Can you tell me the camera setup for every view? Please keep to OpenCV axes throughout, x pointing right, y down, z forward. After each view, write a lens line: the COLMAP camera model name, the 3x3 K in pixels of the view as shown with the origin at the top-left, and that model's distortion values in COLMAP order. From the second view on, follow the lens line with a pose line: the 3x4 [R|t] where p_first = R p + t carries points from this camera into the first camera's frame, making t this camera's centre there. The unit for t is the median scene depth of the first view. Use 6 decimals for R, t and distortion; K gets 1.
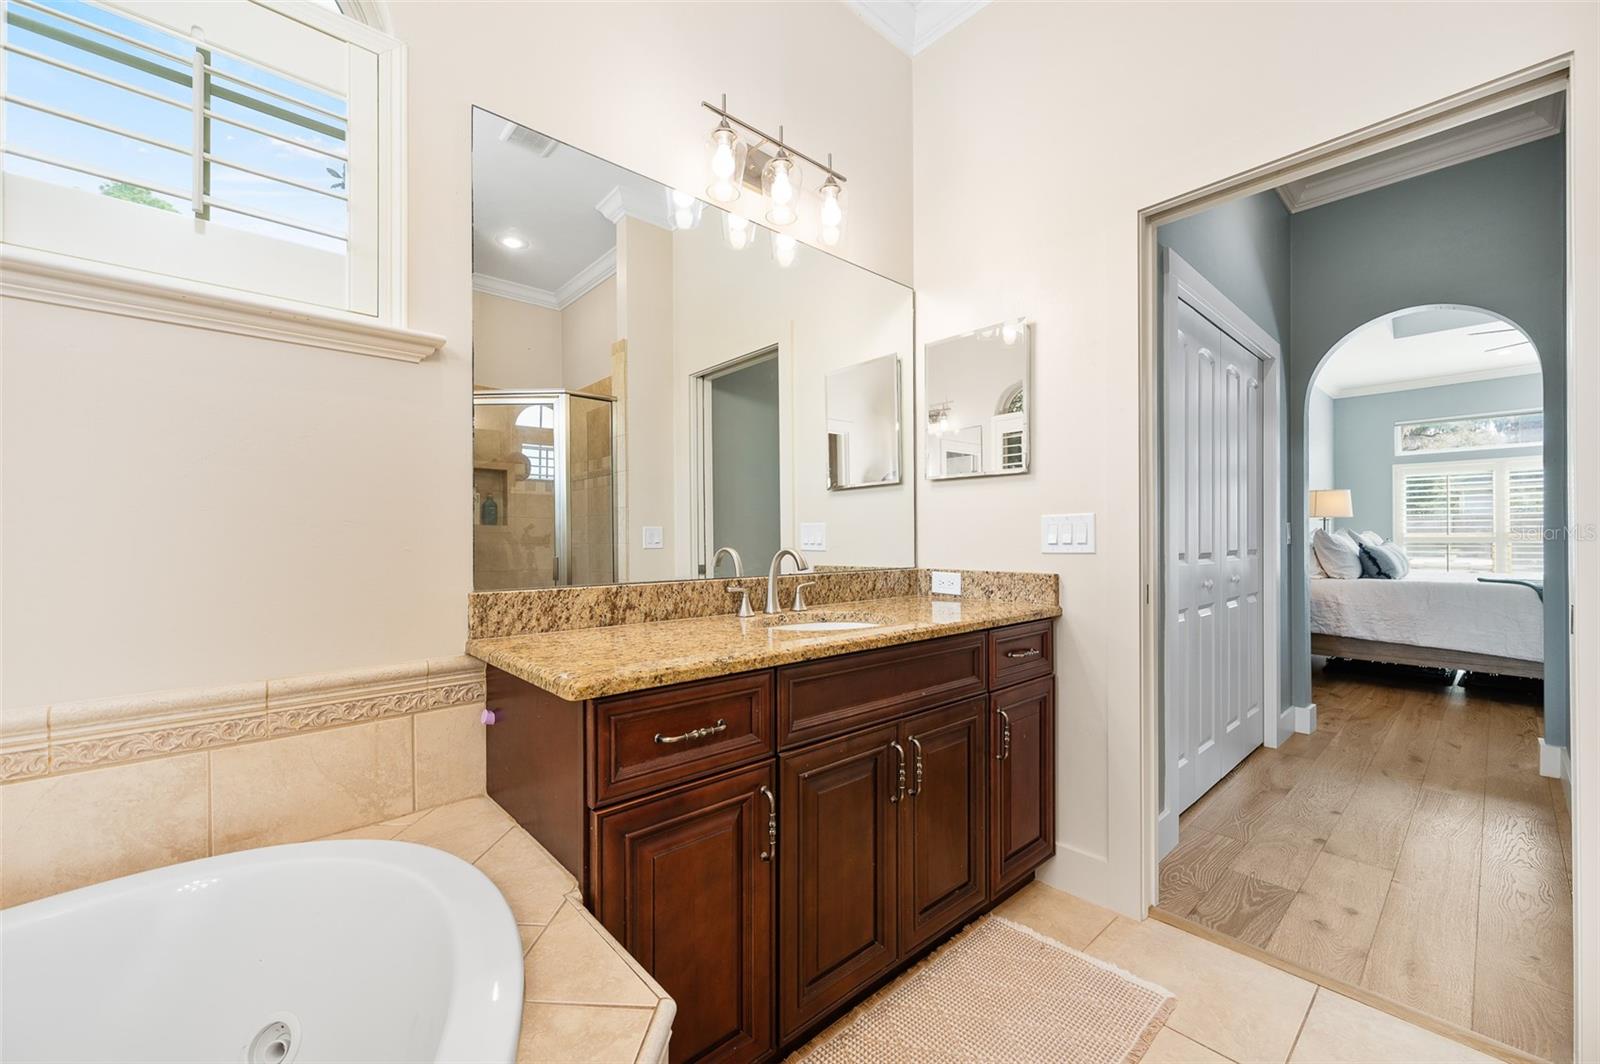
lens RADIAL K [[639.3, 0, 789.5], [0, 639.3, 531.3], [0, 0, 1]] dist [-0.000252, -0.000365]
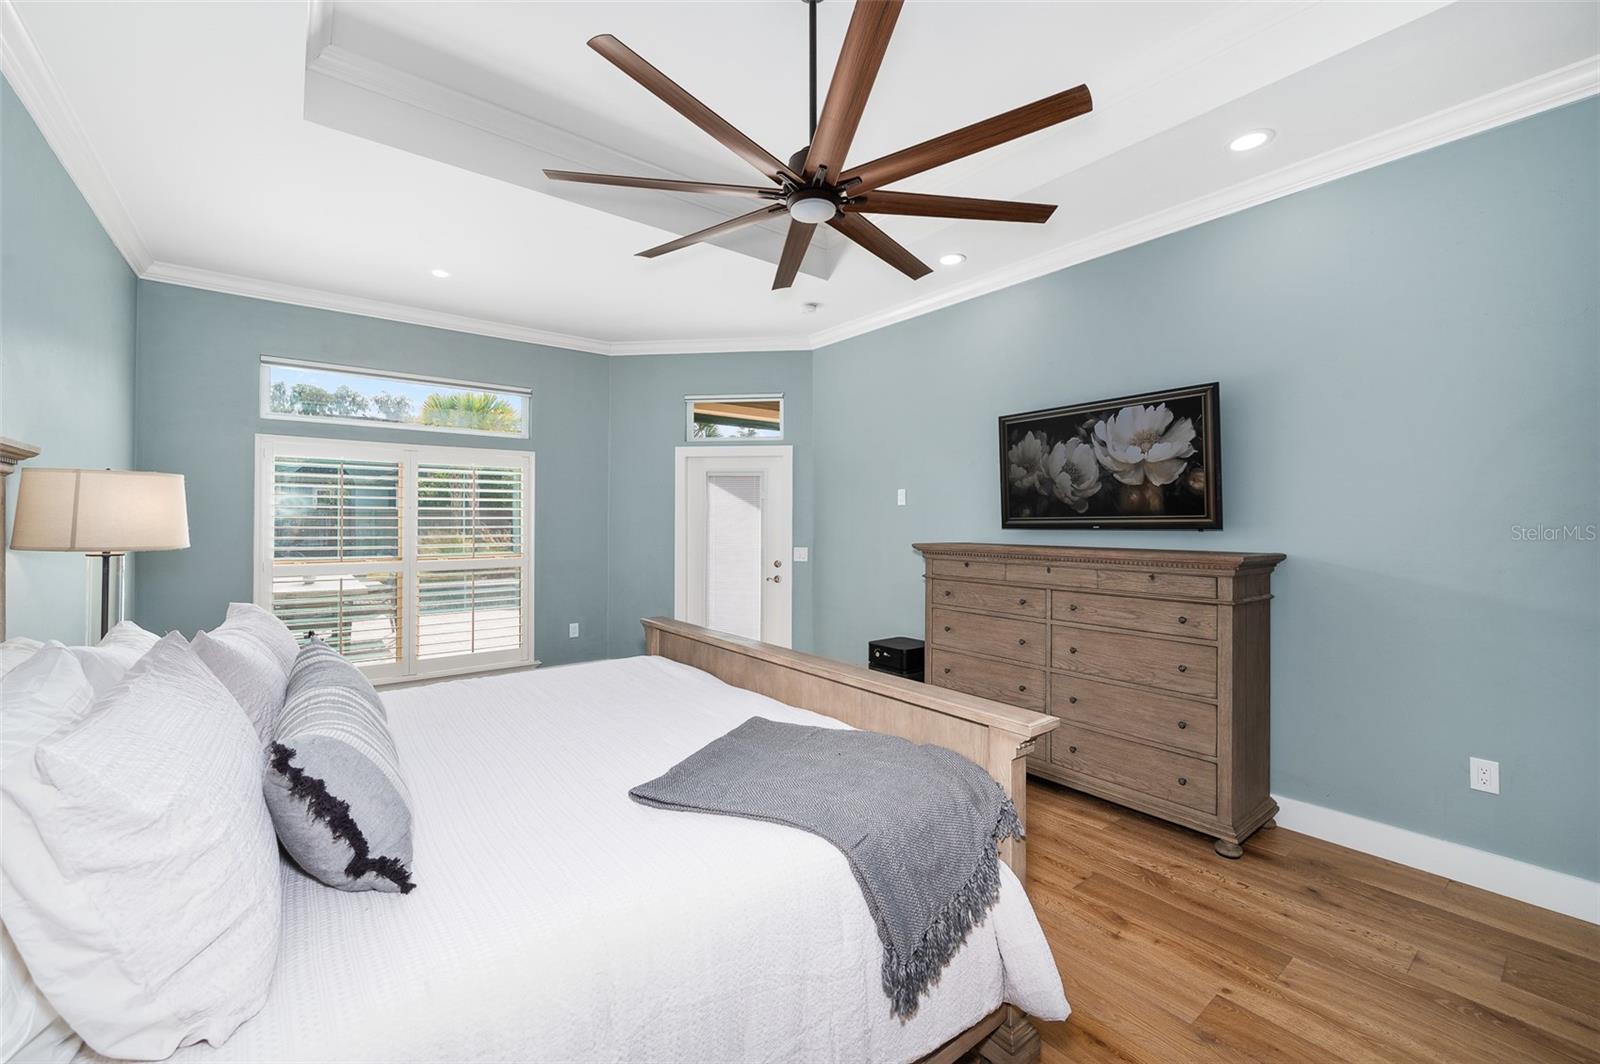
lens RADIAL K [[639.3, 0, 802.8], [0, 639.3, 525.8], [0, 0, 1]] dist [-0.000252, -0.000365]
pose [[0.056404, -0.003380, 0.998402, 0.517262], [-0.010259, 0.999940, 0.003965, -0.040323], [-0.998355, -0.010466, 0.056366, 0.607899]]
